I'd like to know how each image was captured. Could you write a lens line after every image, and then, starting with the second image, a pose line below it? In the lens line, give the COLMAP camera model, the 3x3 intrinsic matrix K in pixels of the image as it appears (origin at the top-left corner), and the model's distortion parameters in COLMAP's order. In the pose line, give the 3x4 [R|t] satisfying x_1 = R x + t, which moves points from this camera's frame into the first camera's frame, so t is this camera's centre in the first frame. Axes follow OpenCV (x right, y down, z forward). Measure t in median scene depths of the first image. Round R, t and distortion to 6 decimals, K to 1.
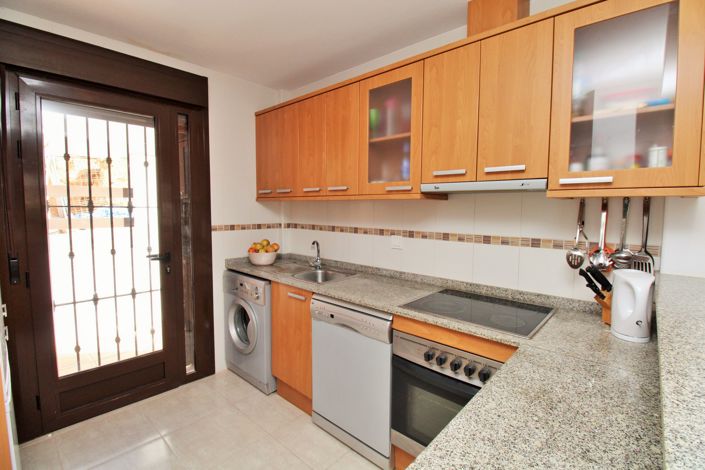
lens RADIAL K [[325.6, 0, 356.0], [0, 325.6, 231.1], [0, 0, 1]] dist [0.001380, -0.012805]
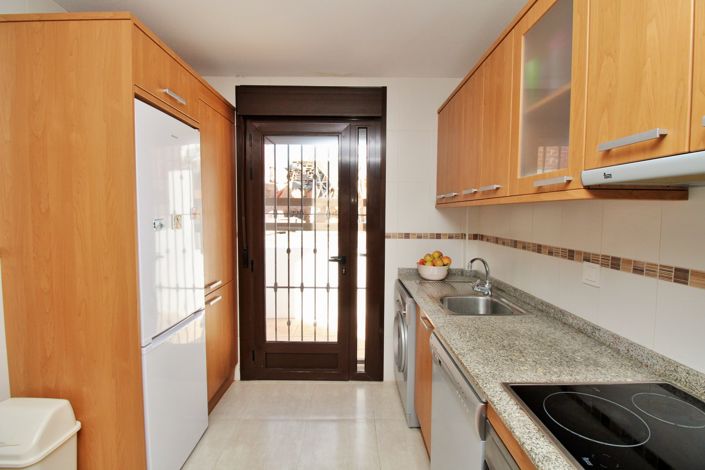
lens RADIAL K [[325.6, 0, 356.0], [0, 325.6, 231.1], [0, 0, 1]] dist [0.001380, -0.012805]
pose [[0.678630, 0.037342, -0.733531, 0.264358], [-0.054731, 0.998501, 0.000197, -0.020060], [0.732439, 0.040013, 0.679656, 0.285519]]
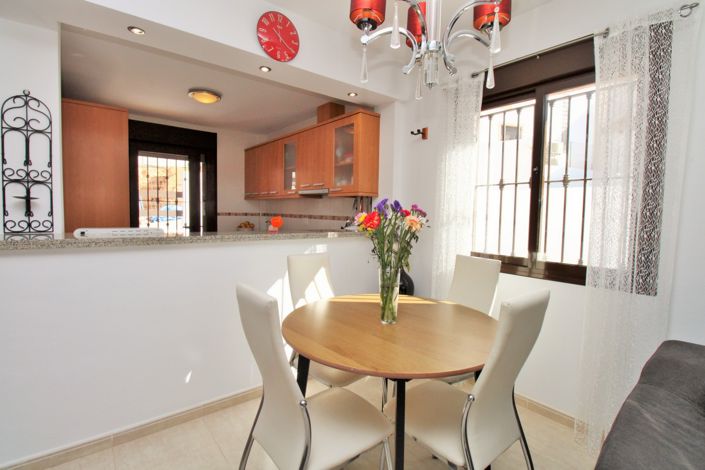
lens RADIAL K [[334.5, 0, 356.1], [0, 334.5, 229.9], [0, 0, 1]] dist [0.001602, -0.014461]
pose [[0.988655, 0.020482, -0.148801, 0.697366], [-0.023201, 0.999594, -0.016560, 0.107777], [0.148402, 0.019825, 0.988728, -0.850077]]
